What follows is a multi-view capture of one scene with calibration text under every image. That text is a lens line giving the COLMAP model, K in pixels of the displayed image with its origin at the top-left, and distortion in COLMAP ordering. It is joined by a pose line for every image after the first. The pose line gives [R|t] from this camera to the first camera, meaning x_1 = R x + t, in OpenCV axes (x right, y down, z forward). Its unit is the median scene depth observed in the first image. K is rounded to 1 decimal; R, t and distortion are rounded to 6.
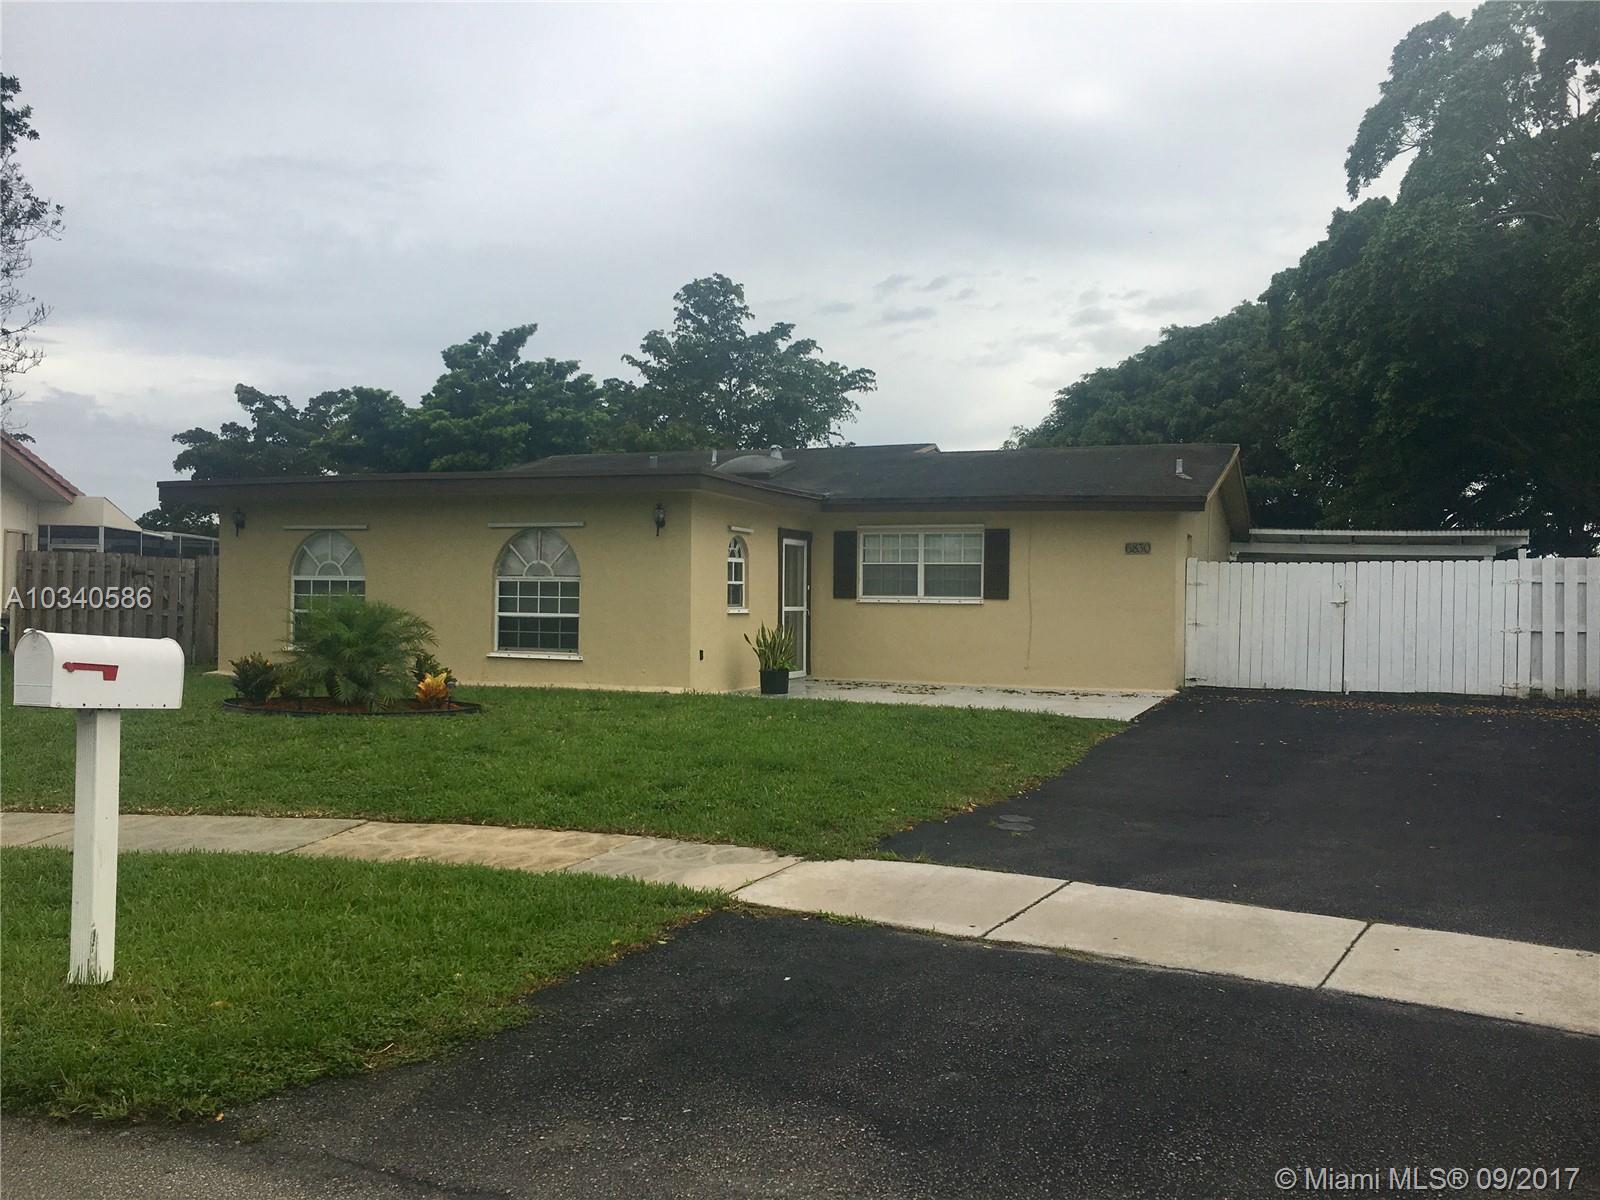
lens RADIAL K [[1478.4, 0, 800.0], [0, 1478.4, 600.0], [0, 0, 1]] dist [-0.001171, -0.000765]
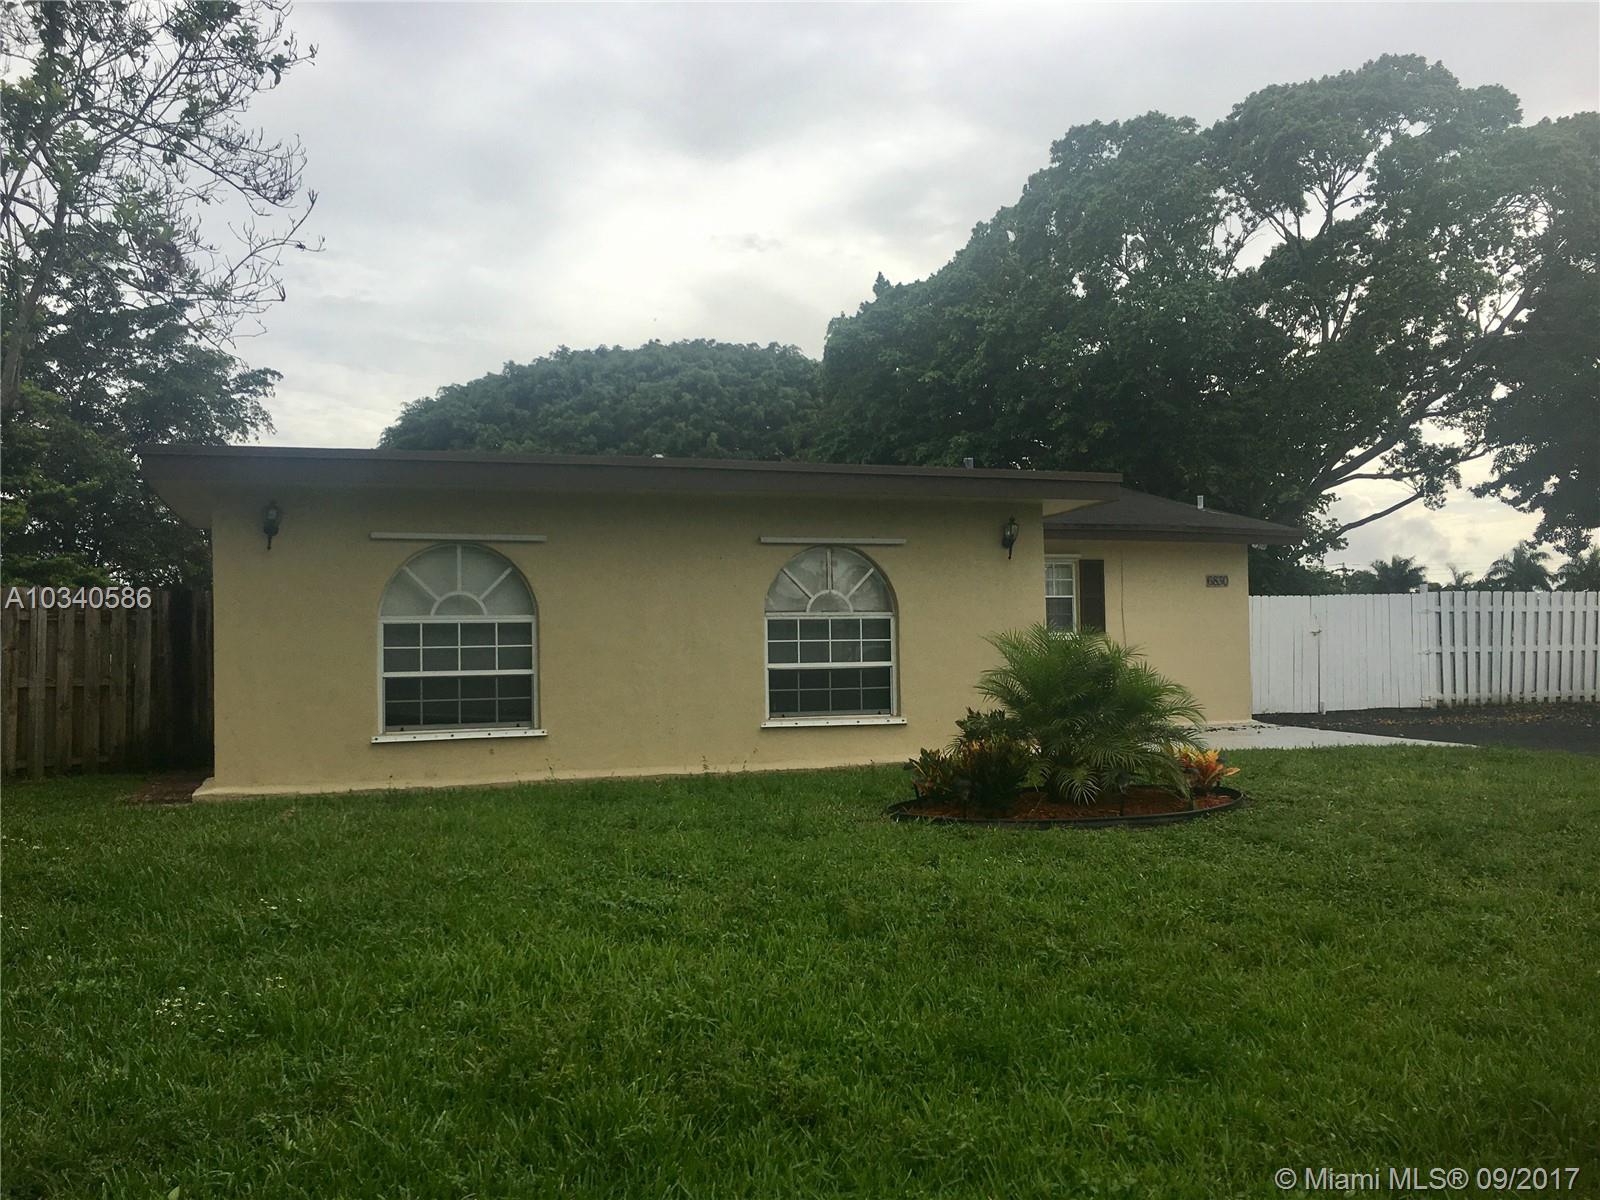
lens RADIAL K [[1478.4, 0, 800.0], [0, 1478.4, 600.0], [0, 0, 1]] dist [-0.001171, -0.000765]
pose [[0.706030, -0.000012, 0.708182, -0.690174], [0.026763, 0.999286, -0.026664, -0.002886], [-0.707676, 0.037779, 0.705526, 0.495248]]
